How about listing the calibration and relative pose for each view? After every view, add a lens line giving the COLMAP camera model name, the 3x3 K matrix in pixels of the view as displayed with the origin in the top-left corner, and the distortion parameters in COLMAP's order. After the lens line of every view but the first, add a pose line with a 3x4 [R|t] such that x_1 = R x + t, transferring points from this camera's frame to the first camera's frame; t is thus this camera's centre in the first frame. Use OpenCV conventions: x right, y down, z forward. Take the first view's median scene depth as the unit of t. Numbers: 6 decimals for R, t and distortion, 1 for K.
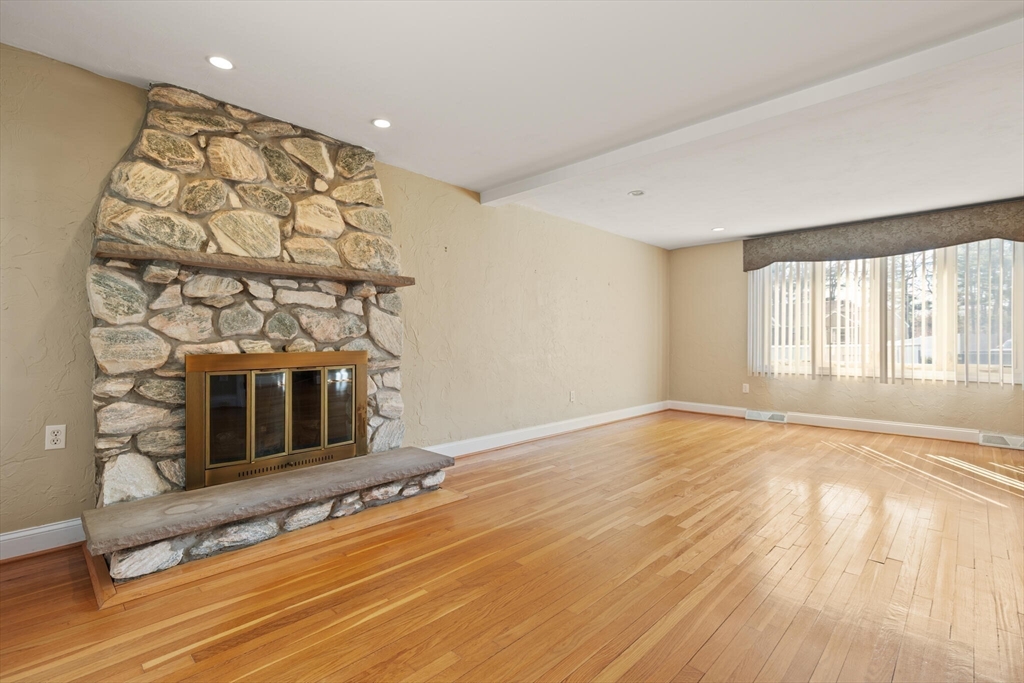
lens RADIAL K [[466.4, 0, 513.0], [0, 466.4, 344.6], [0, 0, 1]] dist [0.005311, -0.000210]
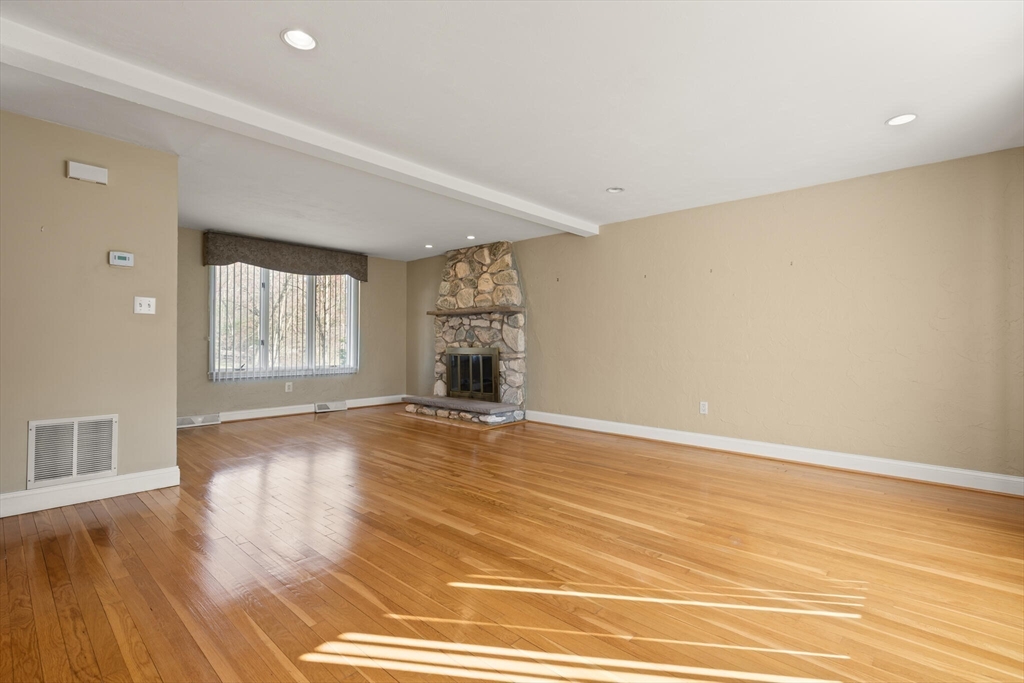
lens RADIAL K [[466.4, 0, 513.0], [0, 466.4, 344.6], [0, 0, 1]] dist [0.005311, -0.000210]
pose [[0.039222, 0.004713, -0.999219, 1.811163], [-0.014395, 0.999888, 0.004152, -0.010183], [0.999127, 0.014221, 0.039286, 1.124514]]
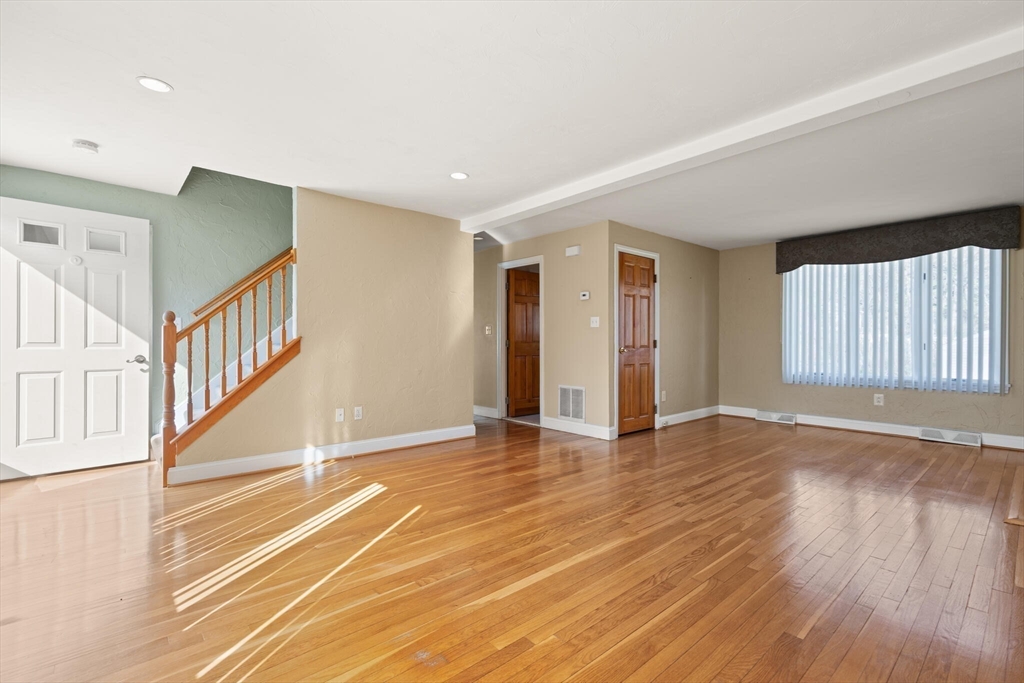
lens RADIAL K [[463.7, 0, 515.7], [0, 463.7, 344.5], [0, 0, 1]] dist [0.006962, -0.000376]
pose [[-0.997676, -0.001919, 0.068110, 0.829390], [-0.001189, 0.999941, 0.010758, -0.019242], [-0.068126, 0.010652, -0.997620, 2.098704]]
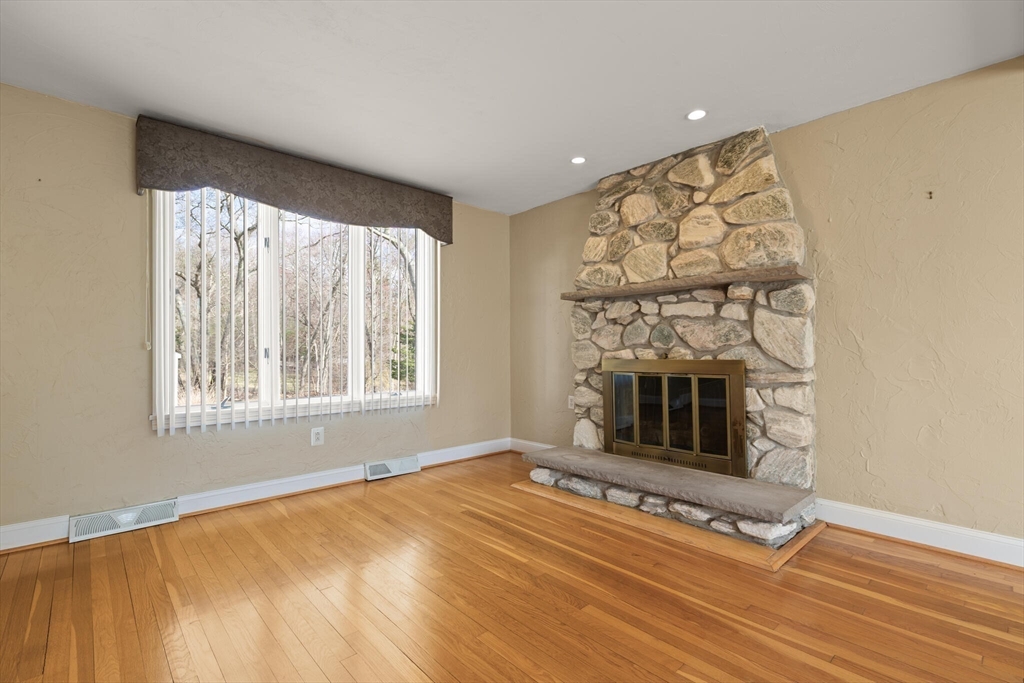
lens RADIAL K [[461.2, 0, 512.3], [0, 461.2, 350.8], [0, 0, 1]] dist [0.001952, -0.000061]
pose [[-0.051523, 0.001884, -0.998670, 0.662381], [-0.005011, 0.999985, 0.002145, -0.004713], [0.998659, 0.005115, -0.051513, 0.691600]]
